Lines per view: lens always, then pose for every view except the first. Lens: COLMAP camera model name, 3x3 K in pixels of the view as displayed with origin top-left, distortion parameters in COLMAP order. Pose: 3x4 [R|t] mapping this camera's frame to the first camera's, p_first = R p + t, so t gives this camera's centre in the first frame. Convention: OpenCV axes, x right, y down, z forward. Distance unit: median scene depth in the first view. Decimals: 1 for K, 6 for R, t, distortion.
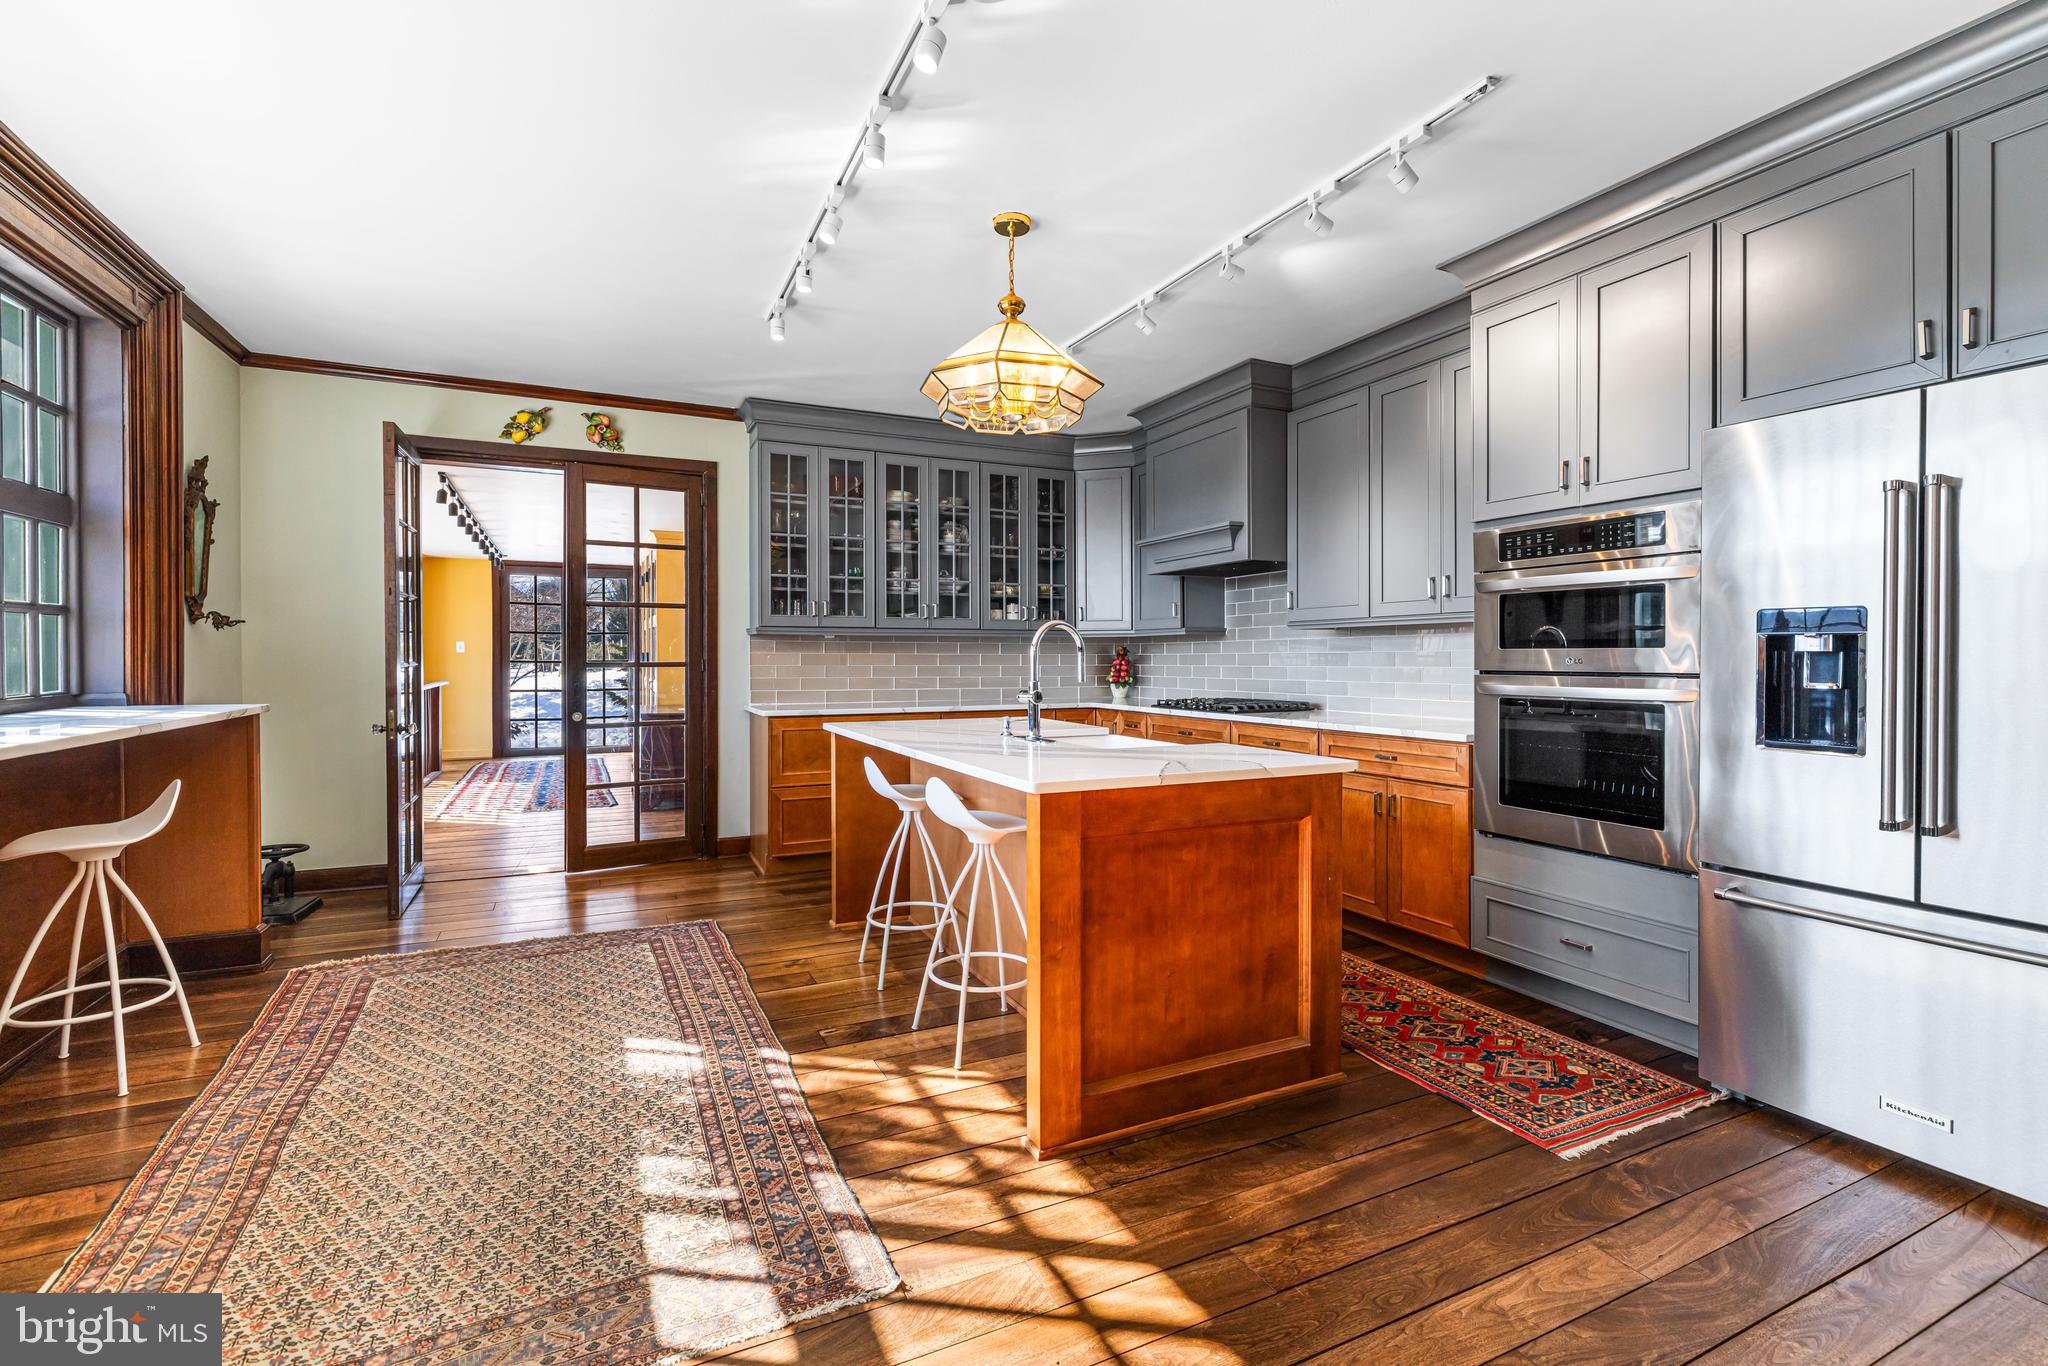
lens RADIAL K [[931.8, 0, 1026.1], [0, 931.8, 657.5], [0, 0, 1]] dist [-0.011048, 0.000025]
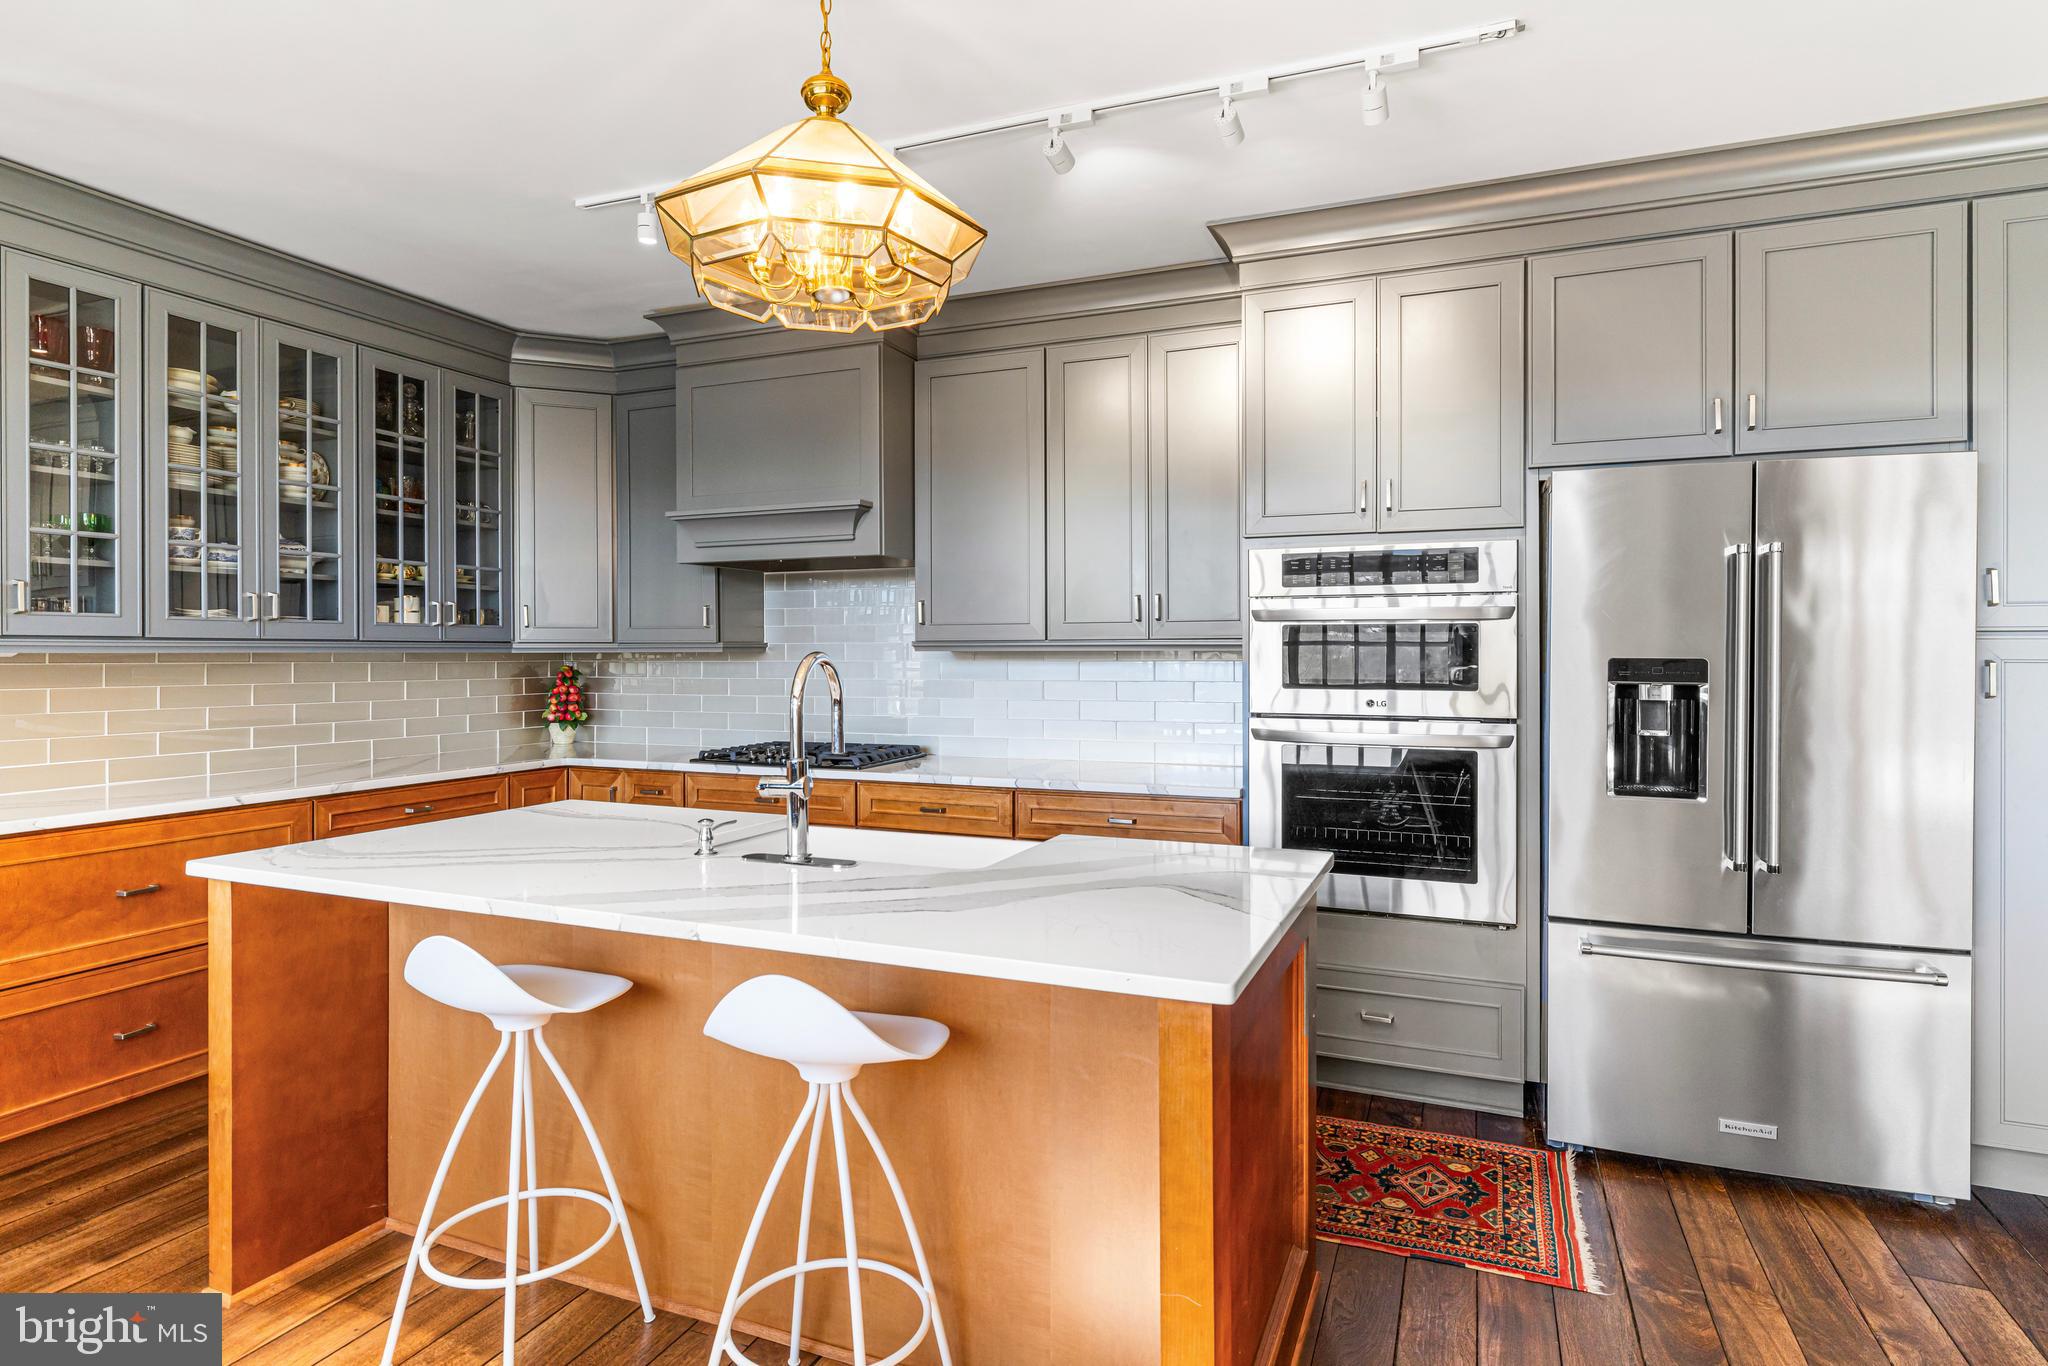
lens RADIAL K [[1099.8, 0, 1026.4], [0, 1099.8, 647.6], [0, 0, 1]] dist [-0.001845, -0.000500]
pose [[0.735447, 0.004258, 0.677569, -0.411067], [-0.002219, 0.999990, -0.003875, -0.049023], [-0.677579, 0.001346, 0.735449, 0.478596]]
